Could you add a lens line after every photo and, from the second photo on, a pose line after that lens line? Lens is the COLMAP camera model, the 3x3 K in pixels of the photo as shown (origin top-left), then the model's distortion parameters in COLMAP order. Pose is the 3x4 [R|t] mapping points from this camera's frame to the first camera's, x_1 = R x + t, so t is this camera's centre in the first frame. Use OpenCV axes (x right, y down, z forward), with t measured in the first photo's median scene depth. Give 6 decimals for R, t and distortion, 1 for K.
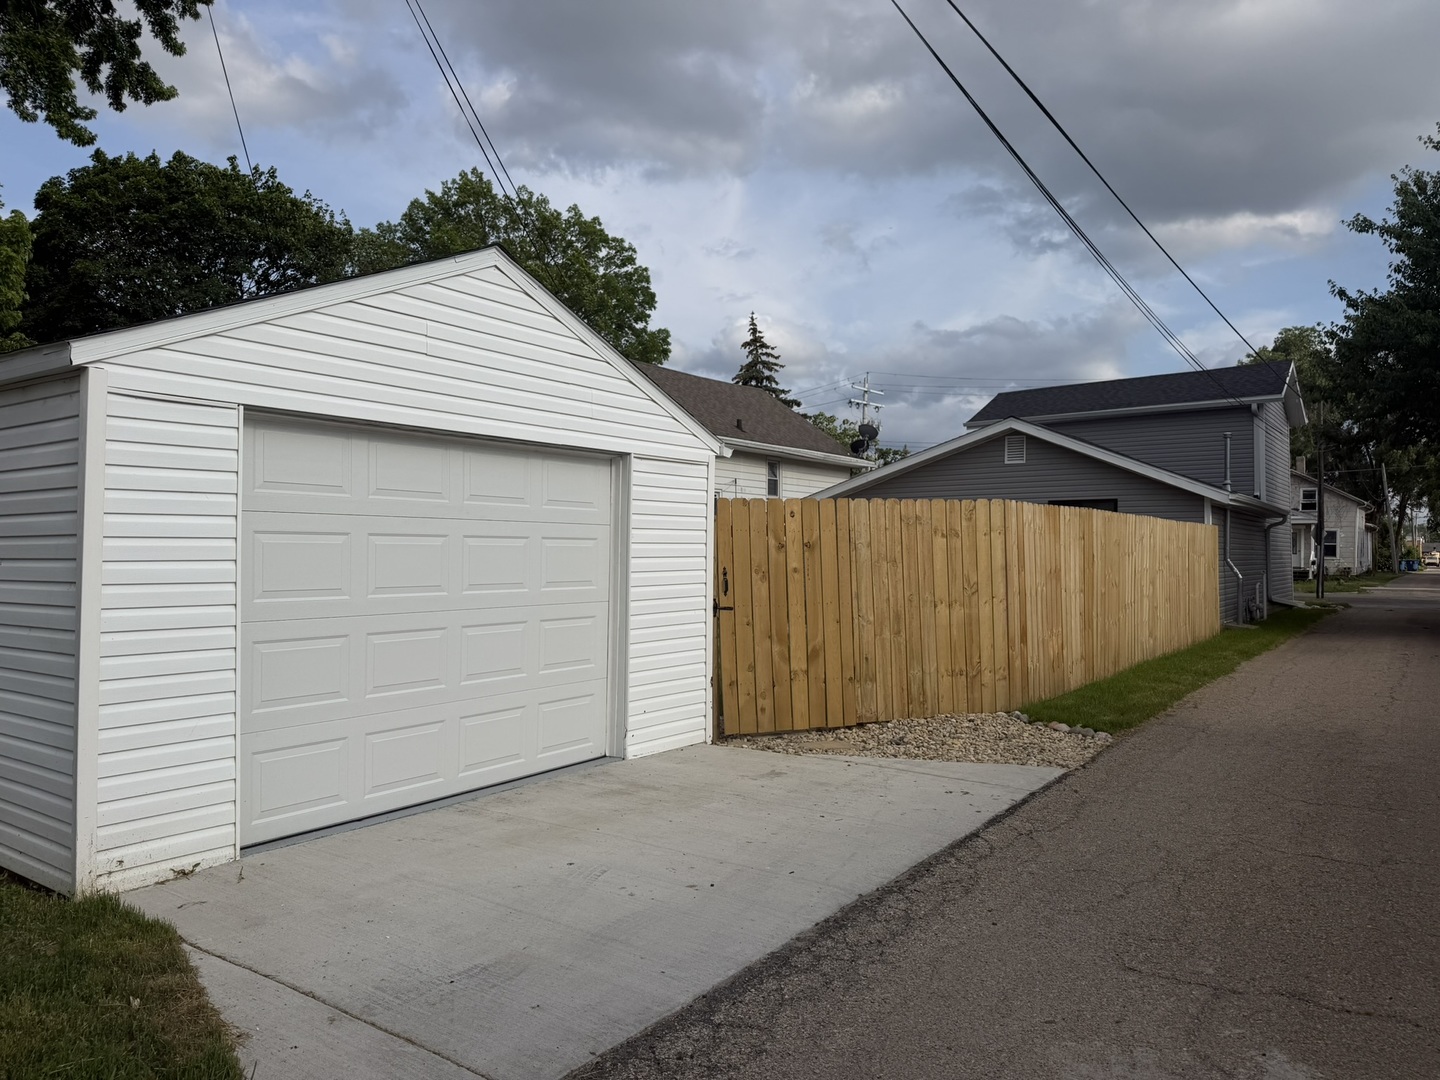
lens RADIAL K [[1004.6, 0, 732.0], [0, 1004.6, 546.9], [0, 0, 1]] dist [0.004480, 0.001796]
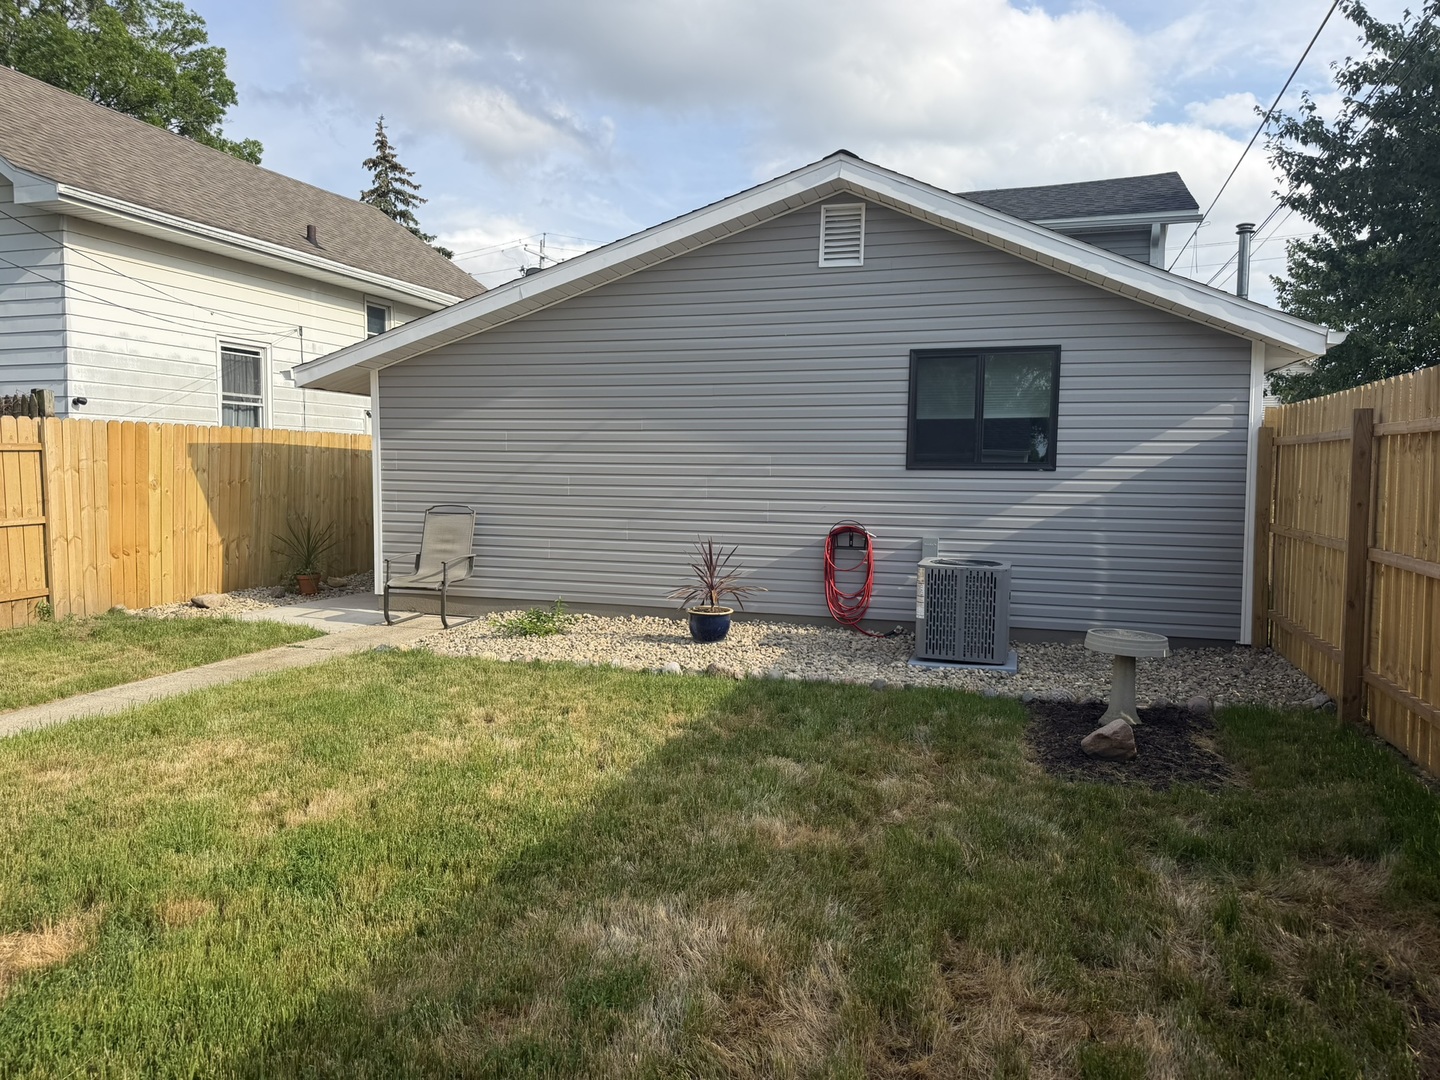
lens RADIAL K [[1004.6, 0, 734.0], [0, 1004.6, 536.5], [0, 0, 1]] dist [0.004480, 0.001796]
pose [[0.952361, -0.011981, 0.304739, 0.038873], [-0.010957, 0.997239, 0.073451, 0.003247], [-0.304778, -0.073291, 0.949599, 0.239044]]
